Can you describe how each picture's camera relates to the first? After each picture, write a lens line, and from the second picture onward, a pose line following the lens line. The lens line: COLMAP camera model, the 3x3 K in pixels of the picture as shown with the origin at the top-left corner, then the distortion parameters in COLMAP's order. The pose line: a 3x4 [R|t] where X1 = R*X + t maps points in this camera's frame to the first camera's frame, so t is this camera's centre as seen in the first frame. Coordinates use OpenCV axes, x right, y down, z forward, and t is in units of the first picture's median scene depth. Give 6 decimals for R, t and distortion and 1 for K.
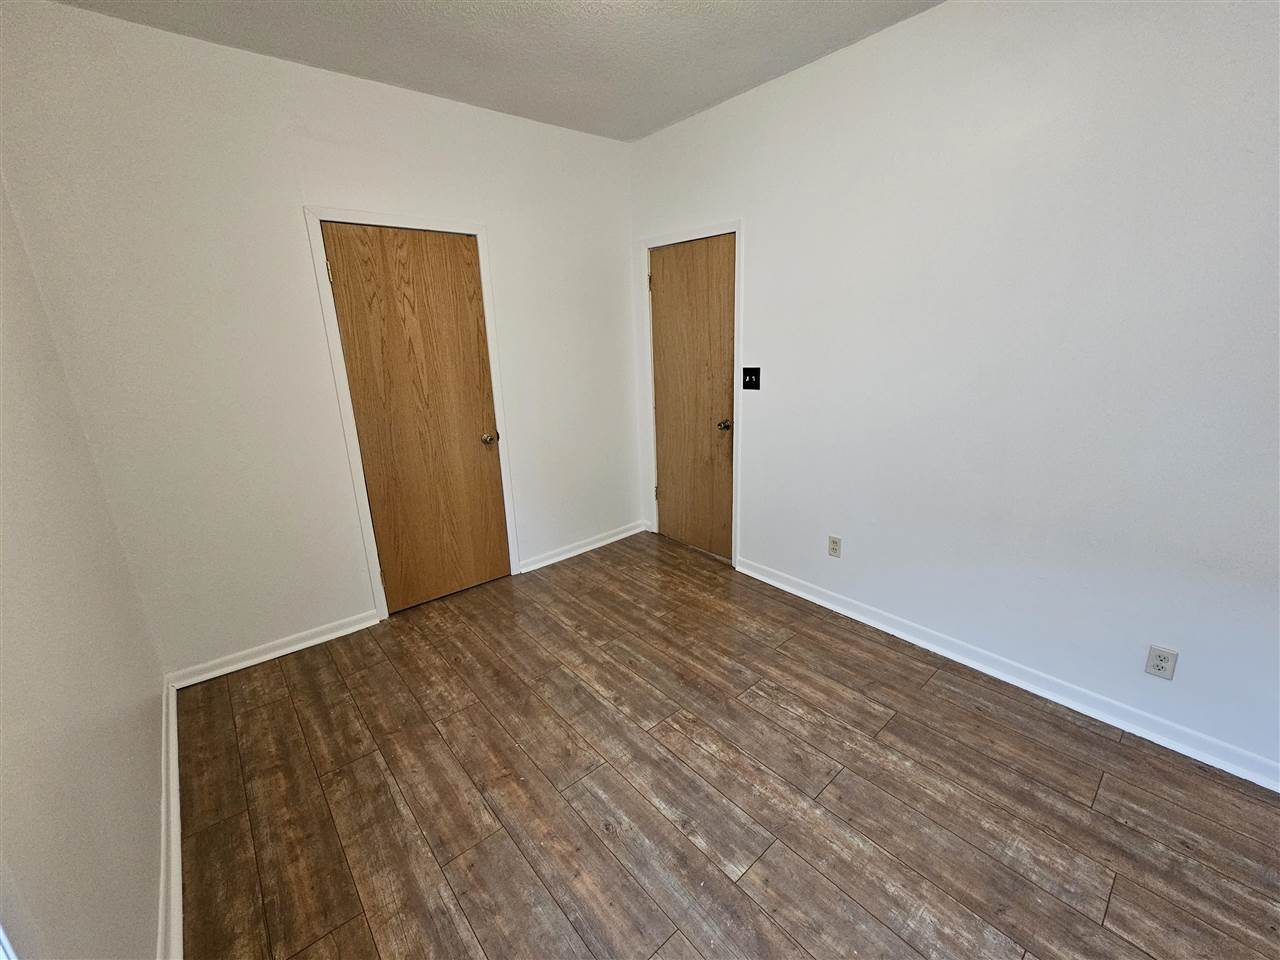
lens RADIAL K [[527.4, 0, 641.7], [0, 527.4, 474.3], [0, 0, 1]] dist [-0.000316, 0.000423]
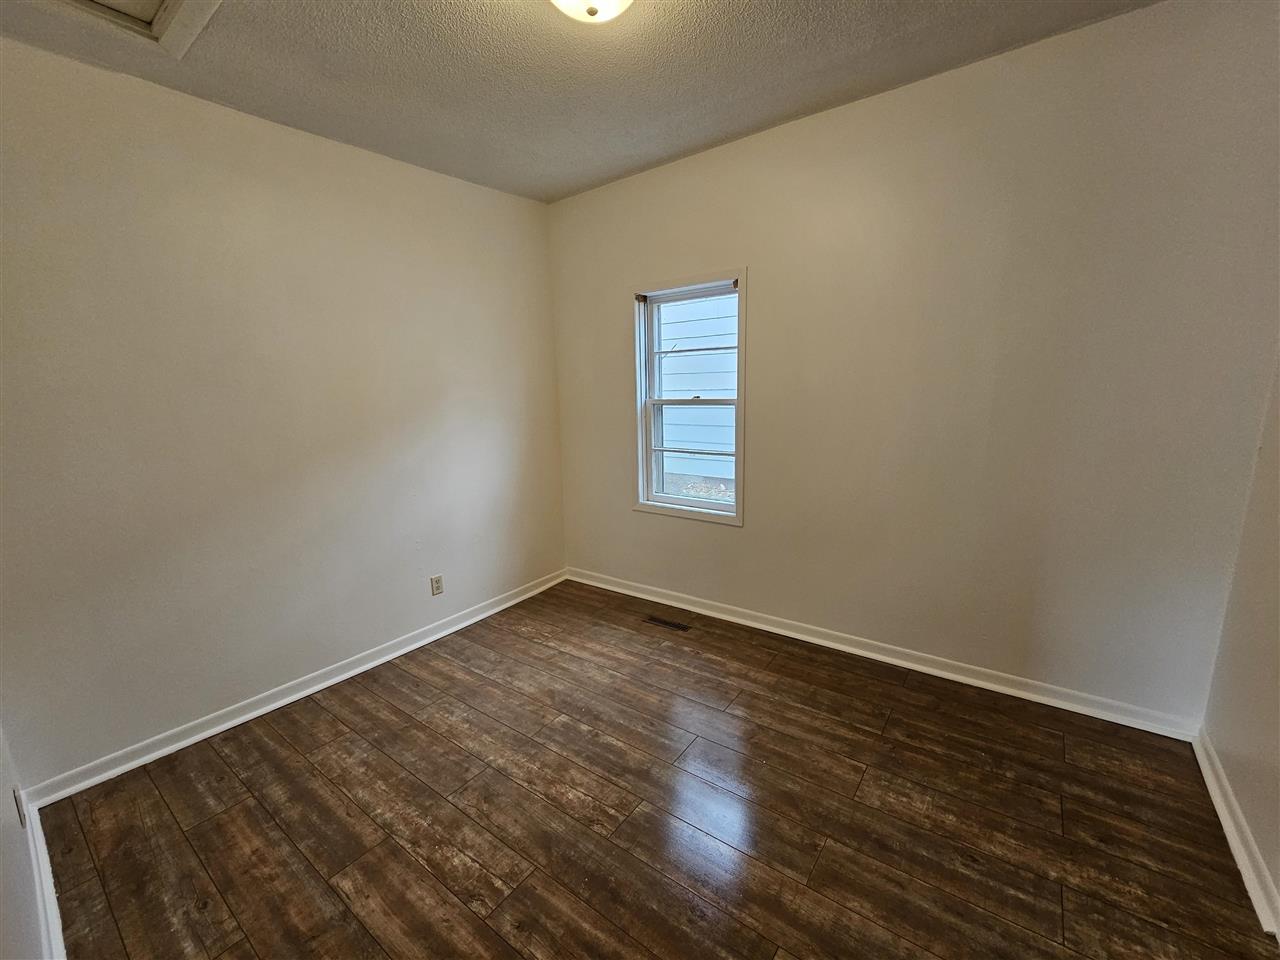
lens RADIAL K [[527.4, 0, 641.5], [0, 527.4, 483.5], [0, 0, 1]] dist [-0.000316, 0.000423]
pose [[-0.974866, 0.106121, -0.195896, 0.131412], [0.010222, 0.899651, 0.436491, -0.400248], [0.222559, 0.423517, -0.878123, 1.549091]]
